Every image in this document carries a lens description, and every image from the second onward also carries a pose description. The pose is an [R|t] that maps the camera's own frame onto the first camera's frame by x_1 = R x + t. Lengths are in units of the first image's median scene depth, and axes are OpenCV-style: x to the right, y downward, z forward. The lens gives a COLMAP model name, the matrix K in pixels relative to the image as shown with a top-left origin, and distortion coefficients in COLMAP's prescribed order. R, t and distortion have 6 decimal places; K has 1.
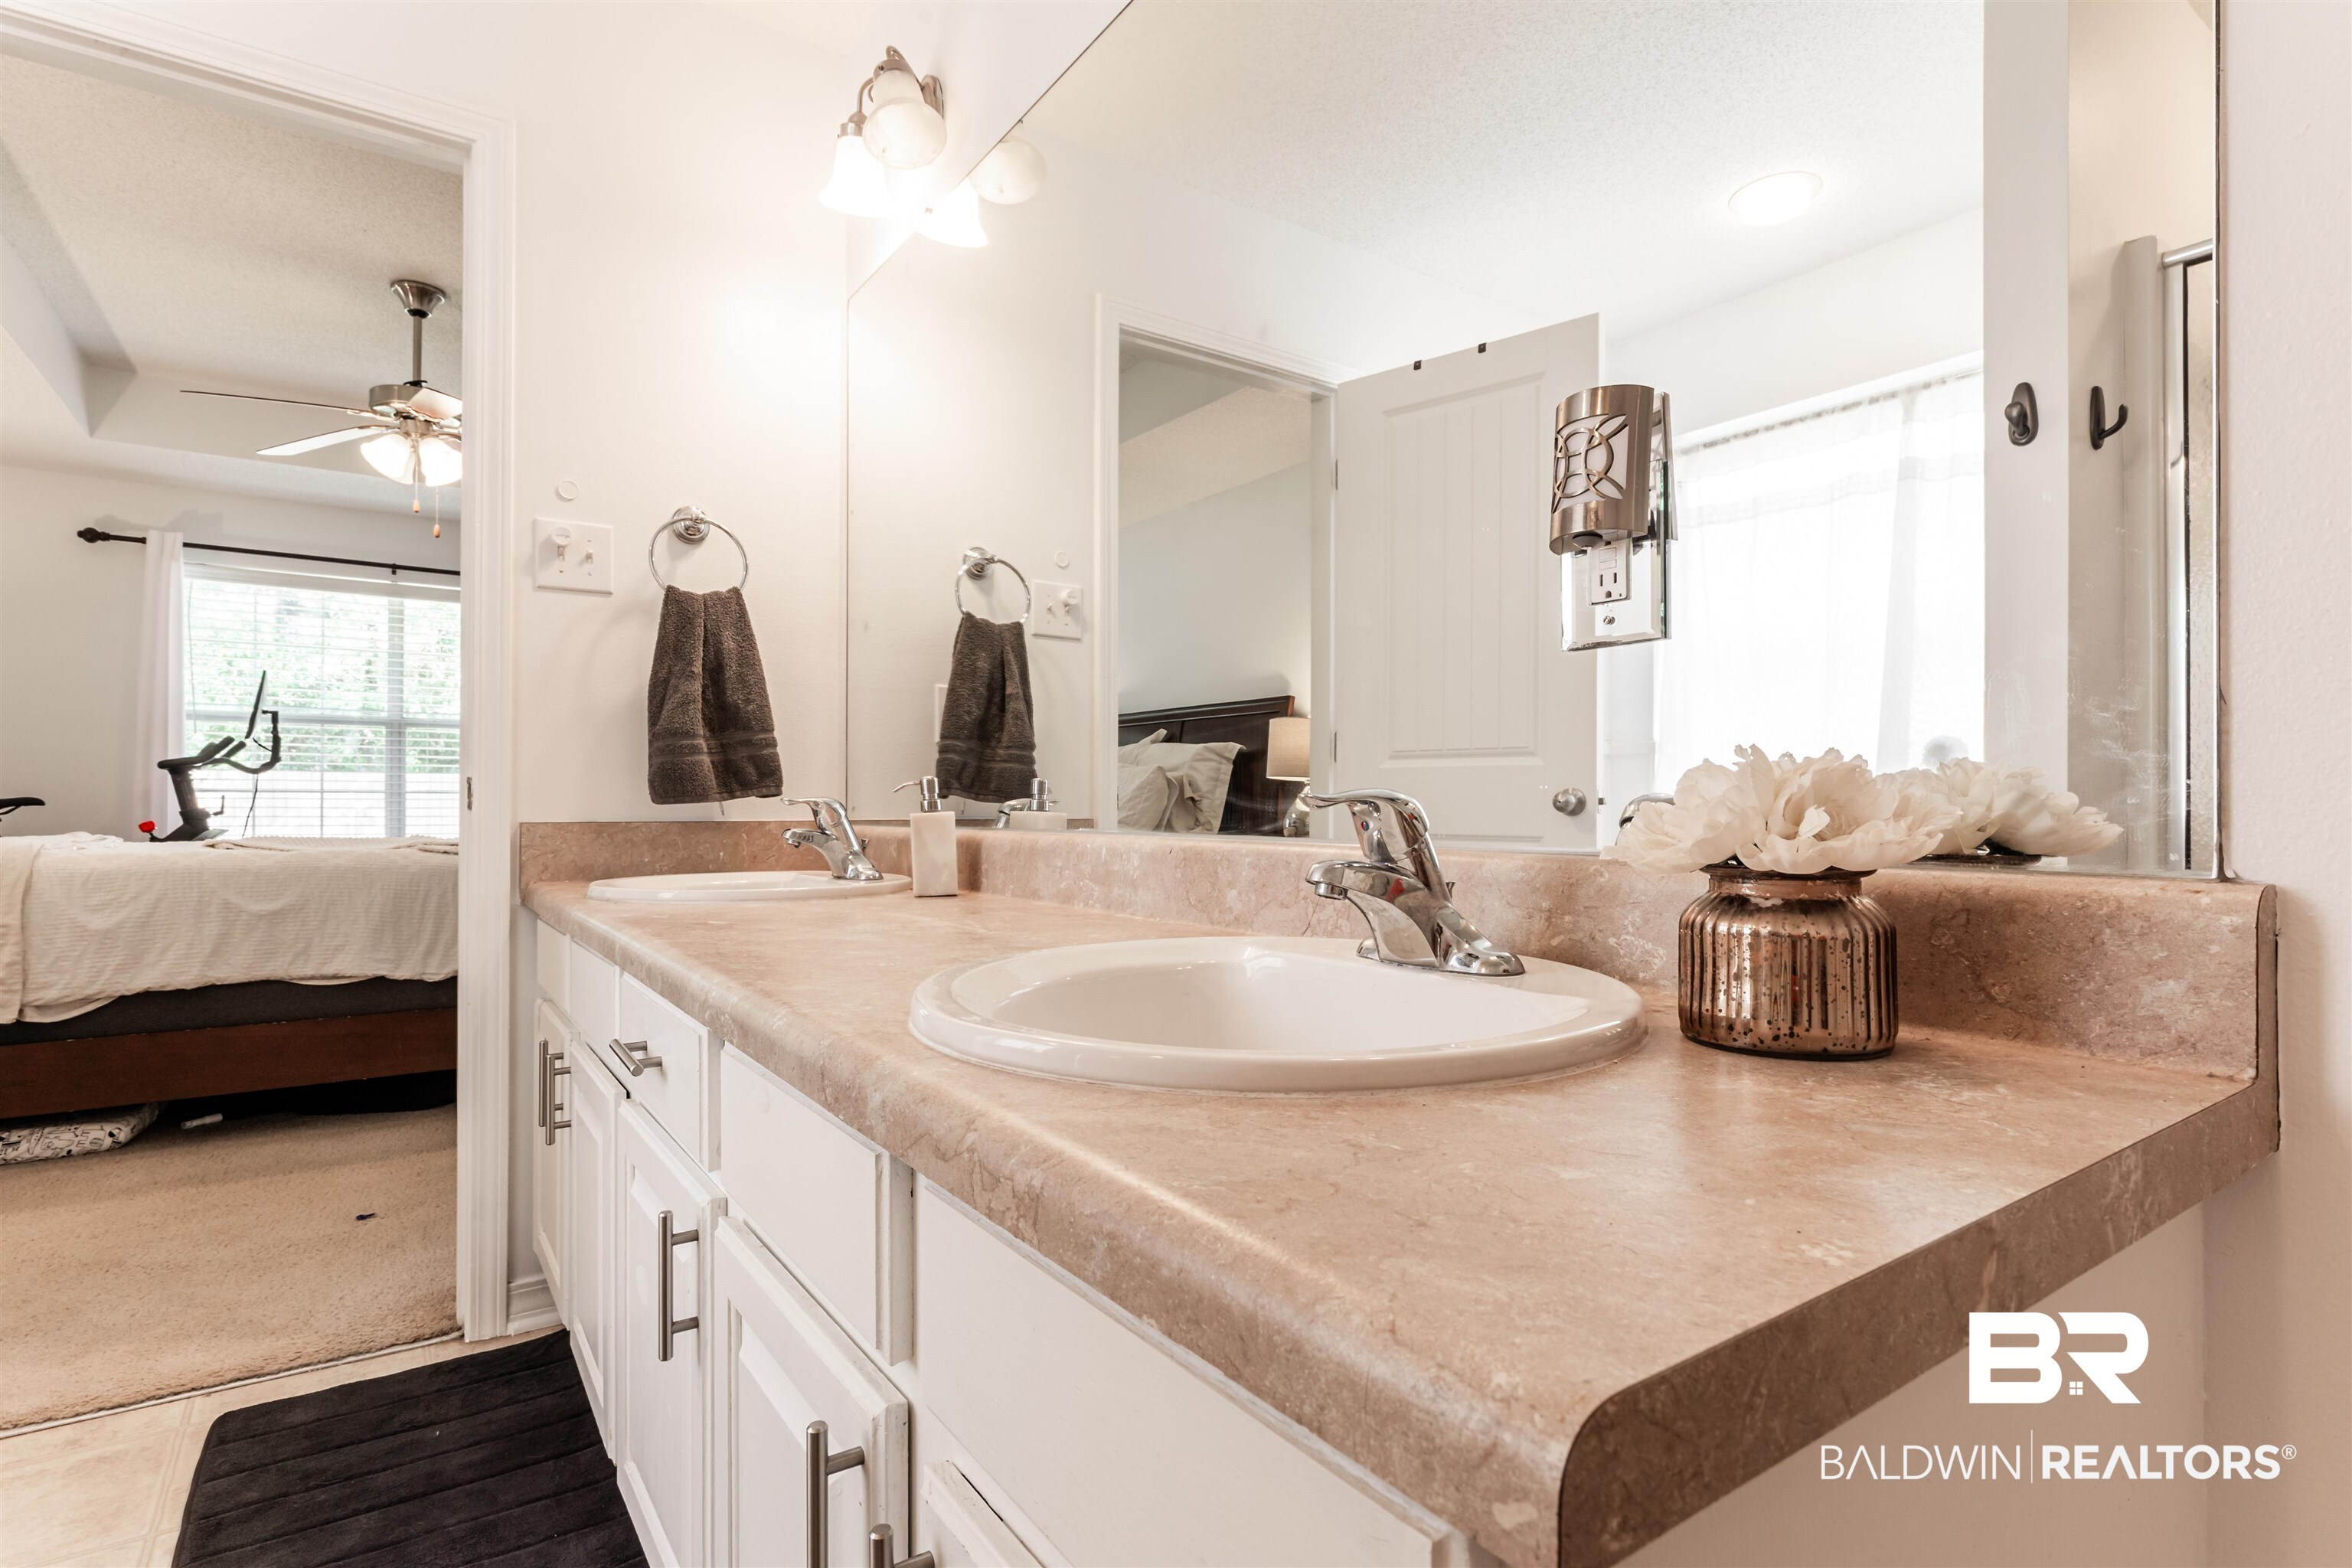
lens RADIAL K [[1154.7, 0, 1186.7], [0, 1154.7, 797.8], [0, 0, 1]] dist [0.000152, 0.000357]
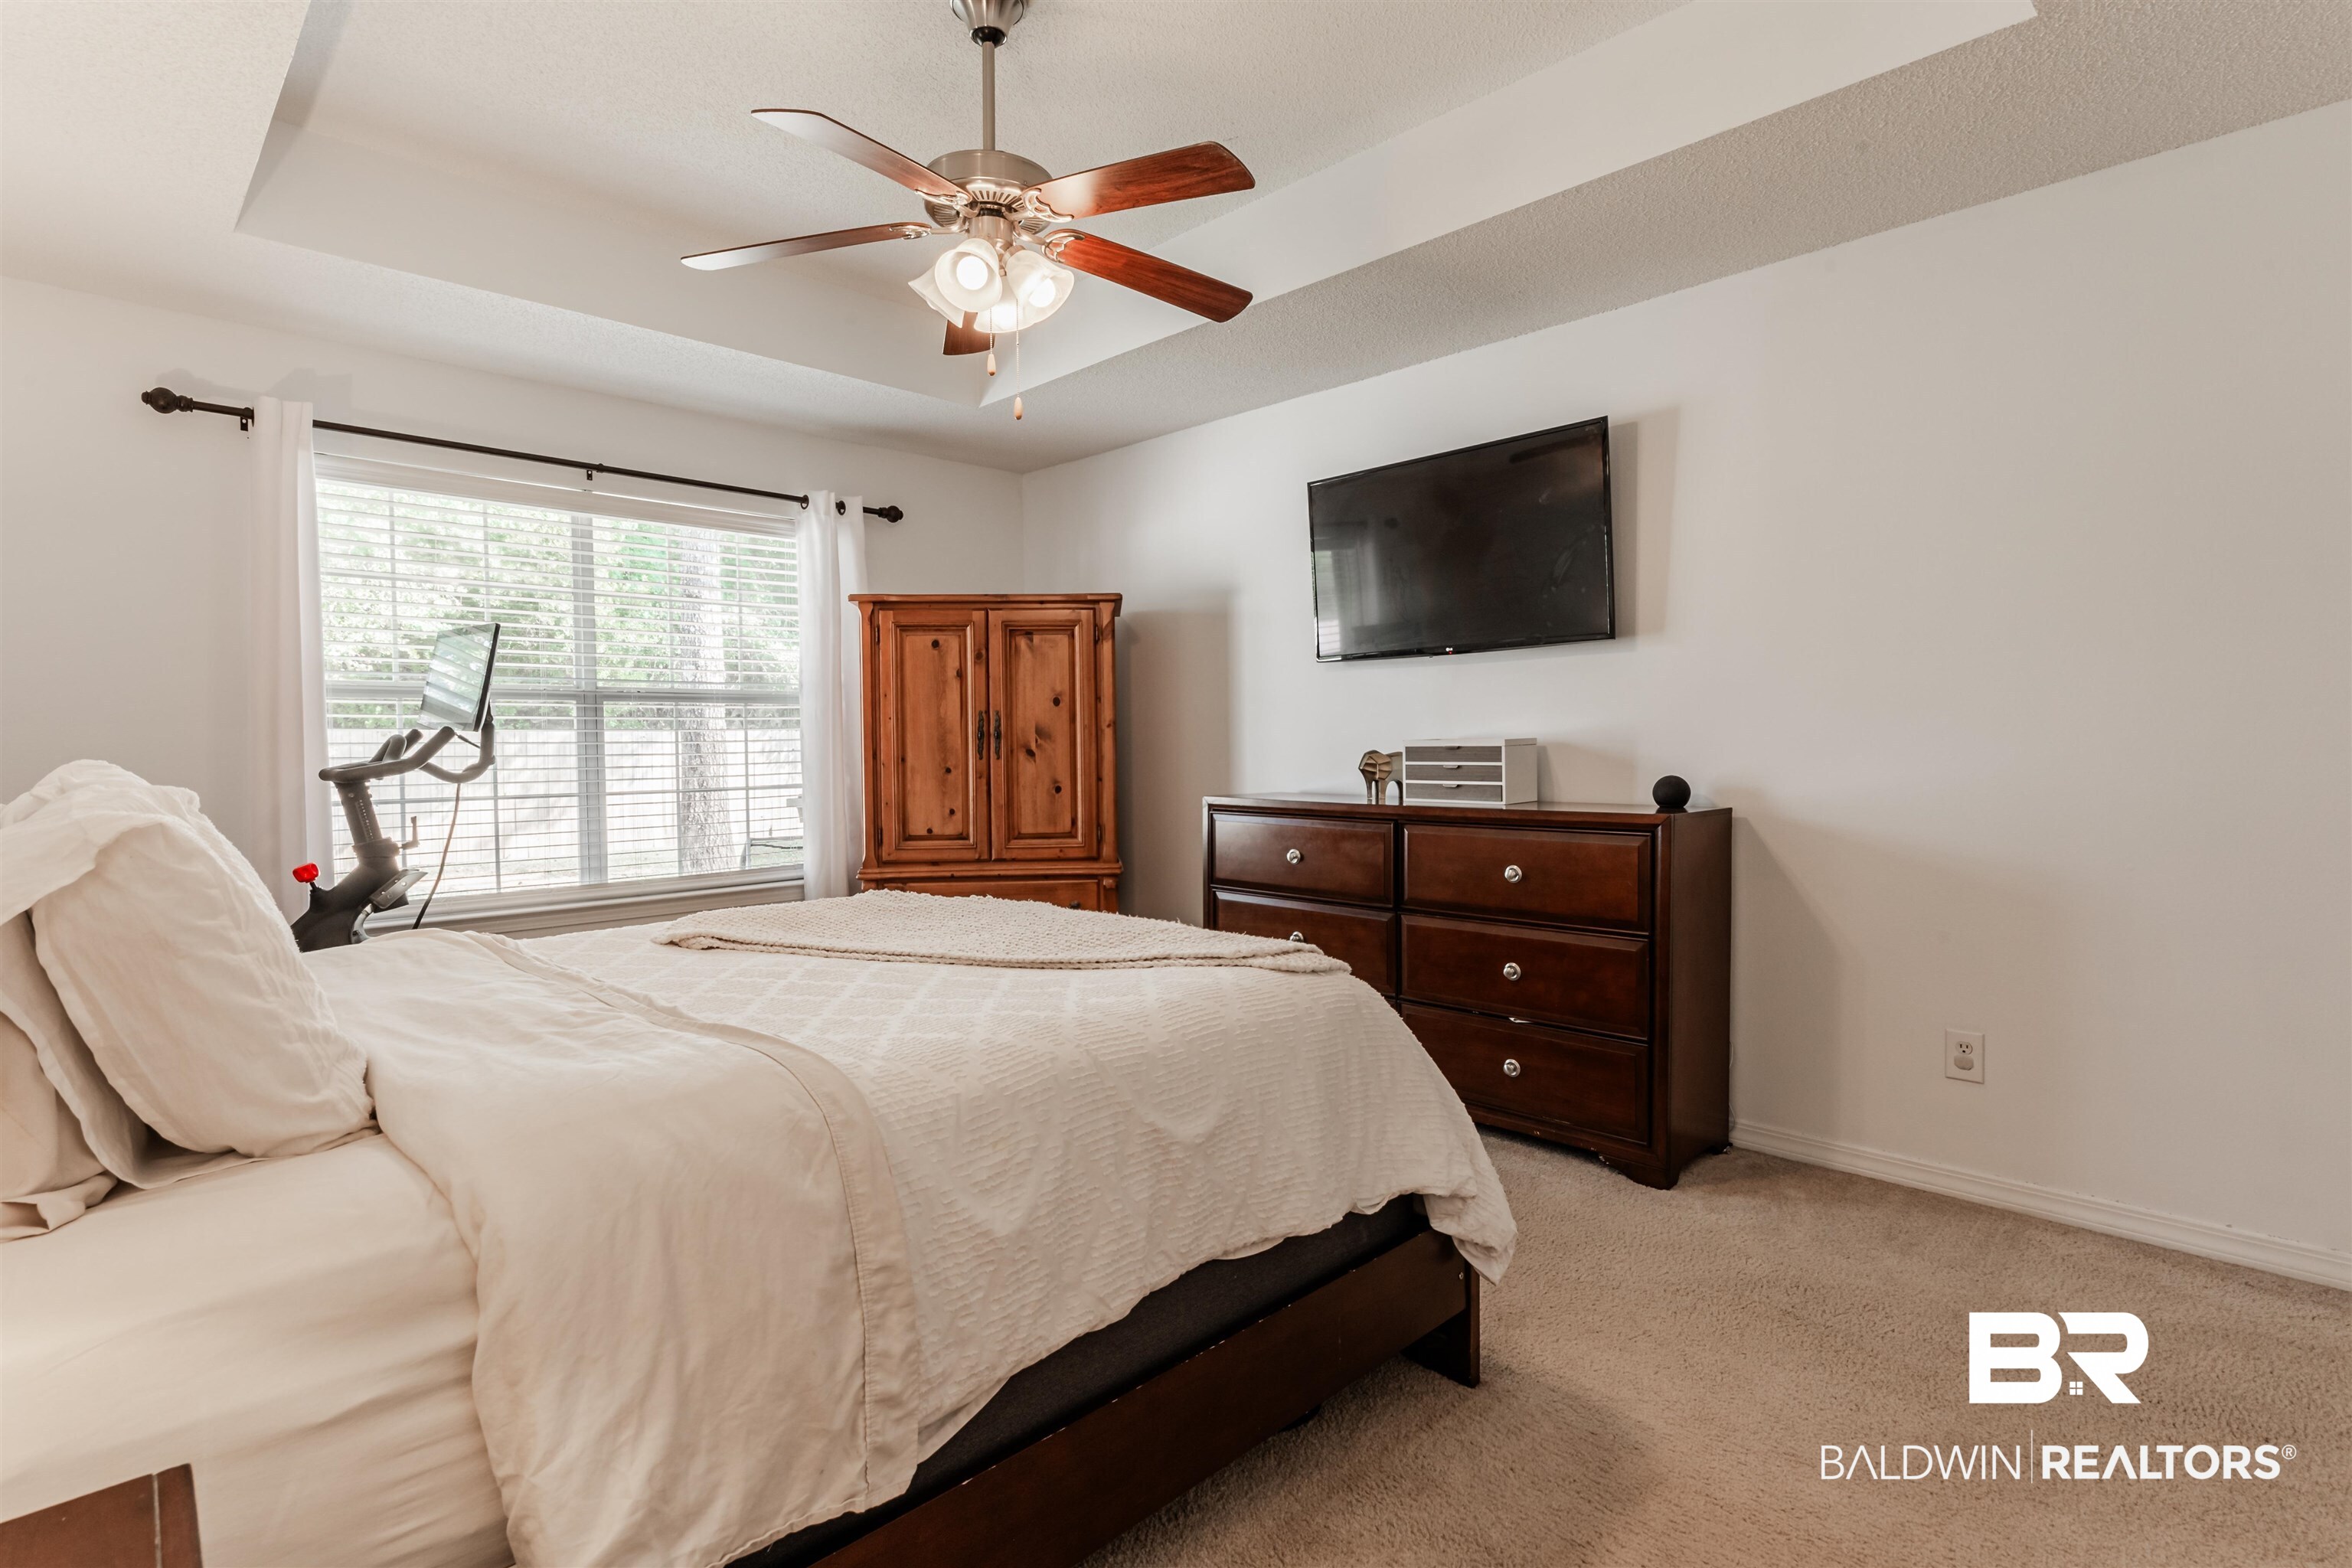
lens RADIAL K [[1154.7, 0, 1194.8], [0, 1154.7, 768.3], [0, 0, 1]] dist [0.000152, 0.000357]
pose [[0.984895, -0.016355, 0.172376, -0.609965], [0.010345, 0.999309, 0.035705, -0.057108], [-0.172841, -0.033383, 0.984384, 0.346865]]
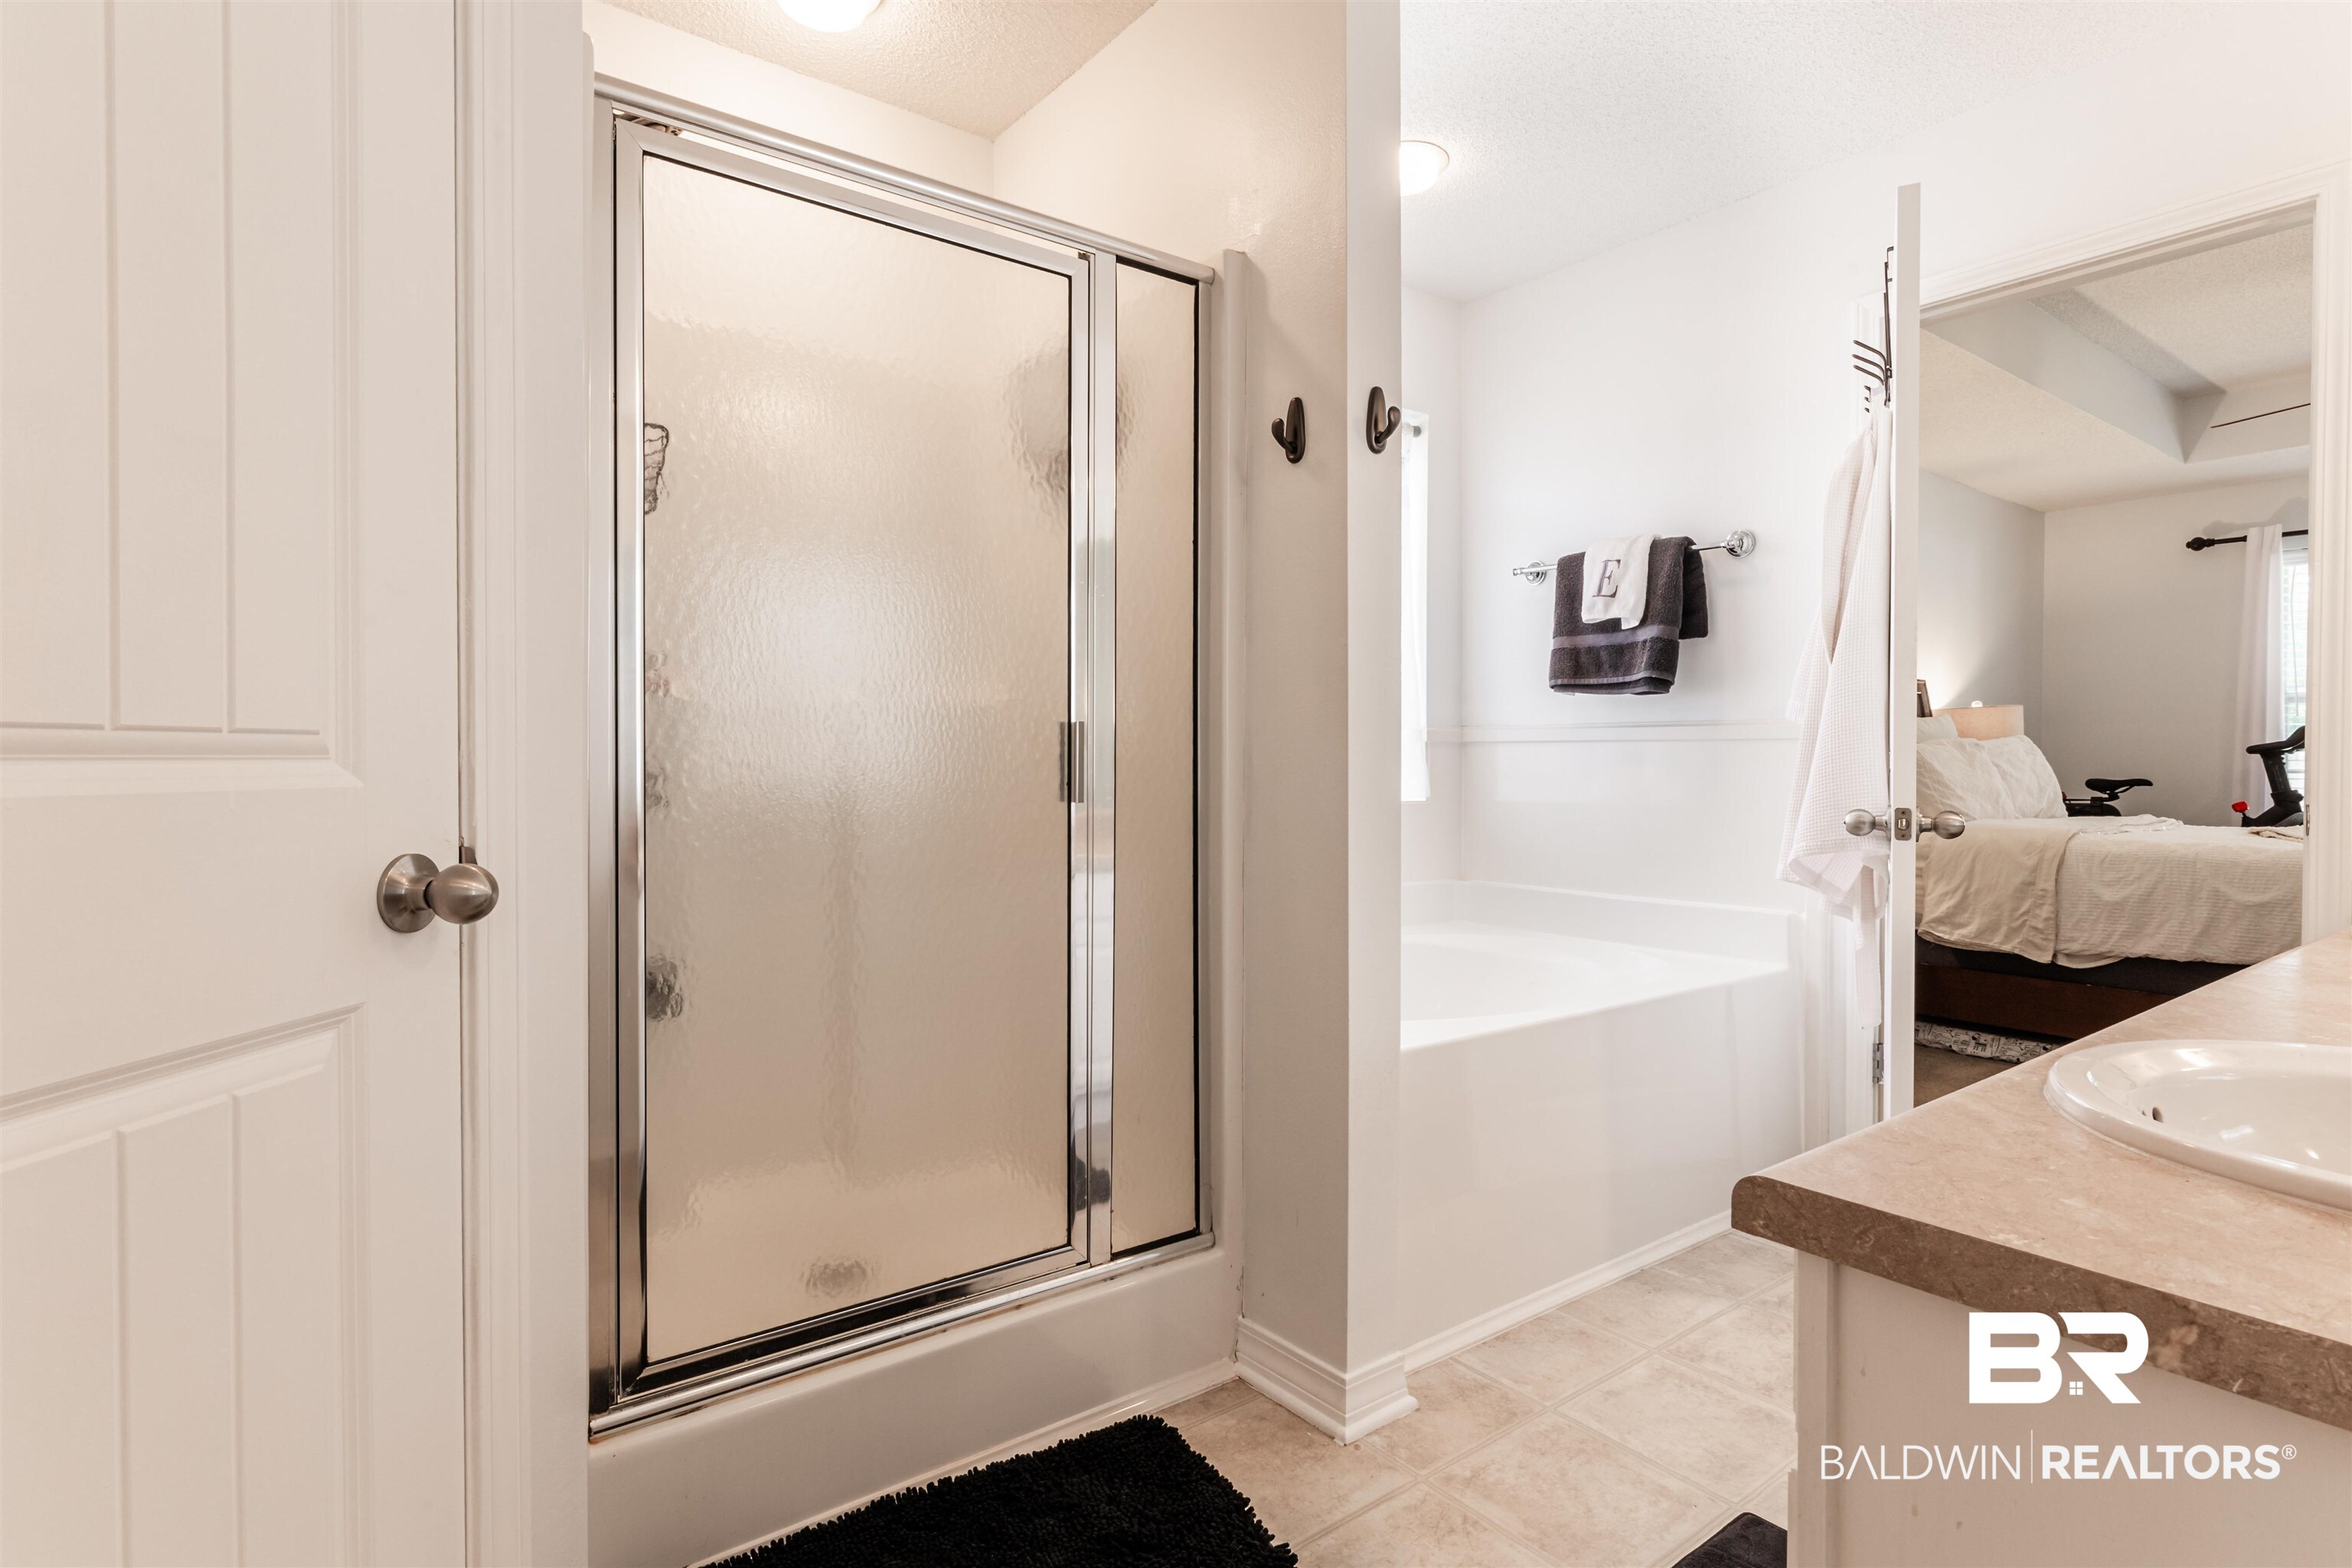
lens RADIAL K [[1154.7, 0, 1161.0], [0, 1154.7, 774.8], [0, 0, 1]] dist [0.000152, 0.000357]
pose [[0.016822, 0.013213, -0.999771, 0.183348], [0.005179, 0.999898, 0.013302, -0.028333], [0.999845, -0.005401, 0.016751, -0.027638]]
